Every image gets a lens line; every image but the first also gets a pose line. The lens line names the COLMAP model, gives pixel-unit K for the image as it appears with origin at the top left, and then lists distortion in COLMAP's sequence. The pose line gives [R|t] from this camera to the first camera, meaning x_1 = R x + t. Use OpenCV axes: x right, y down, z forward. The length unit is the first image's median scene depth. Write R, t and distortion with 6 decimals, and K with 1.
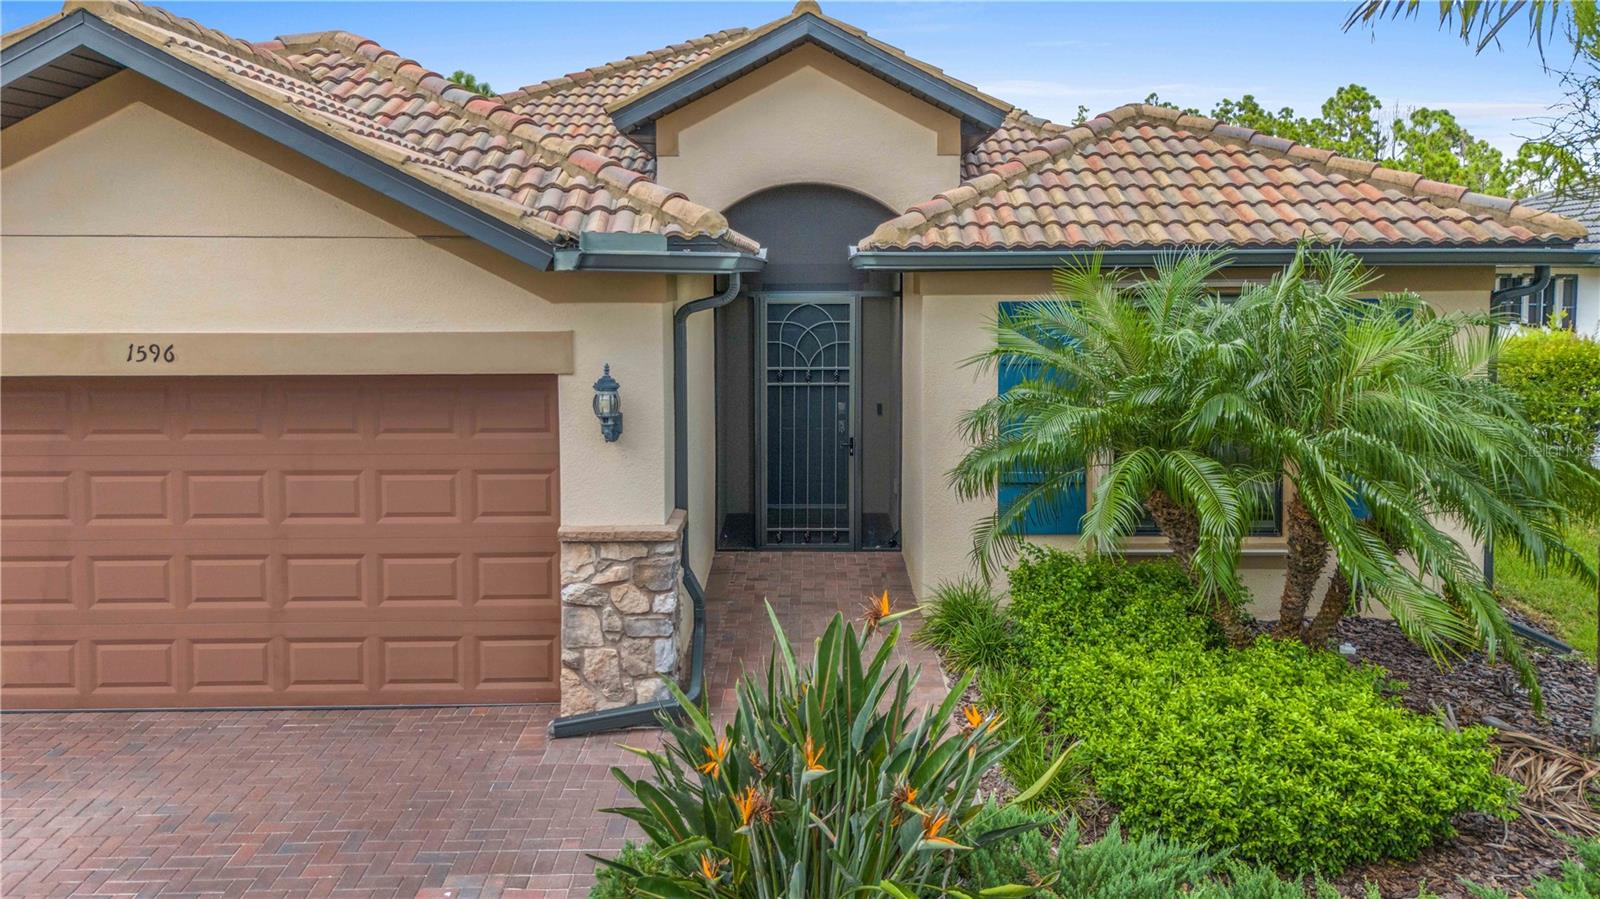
lens RADIAL K [[966.9, 0, 818.1], [0, 966.9, 401.3], [0, 0, 1]] dist [0.035954, -0.013424]
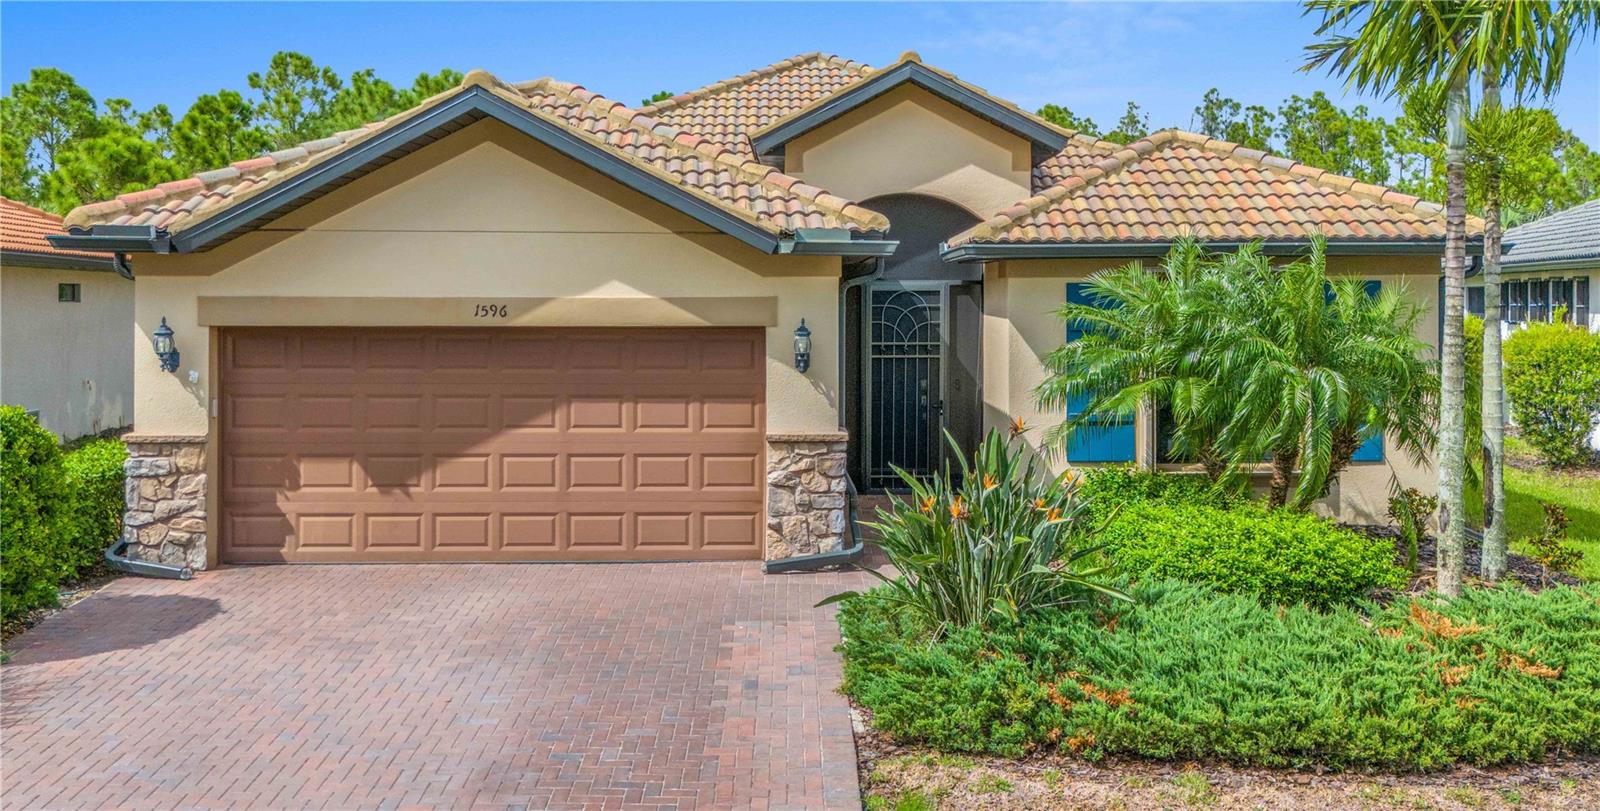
lens RADIAL K [[1200.2, 0, 795.4], [0, 1200.2, 395.2], [0, 0, 1]] dist [0.039992, -0.022585]
pose [[0.999947, 0.001614, -0.010180, -0.171082], [-0.002135, 0.998680, -0.051327, 0.139263], [0.010084, 0.051346, 0.998630, -0.652200]]
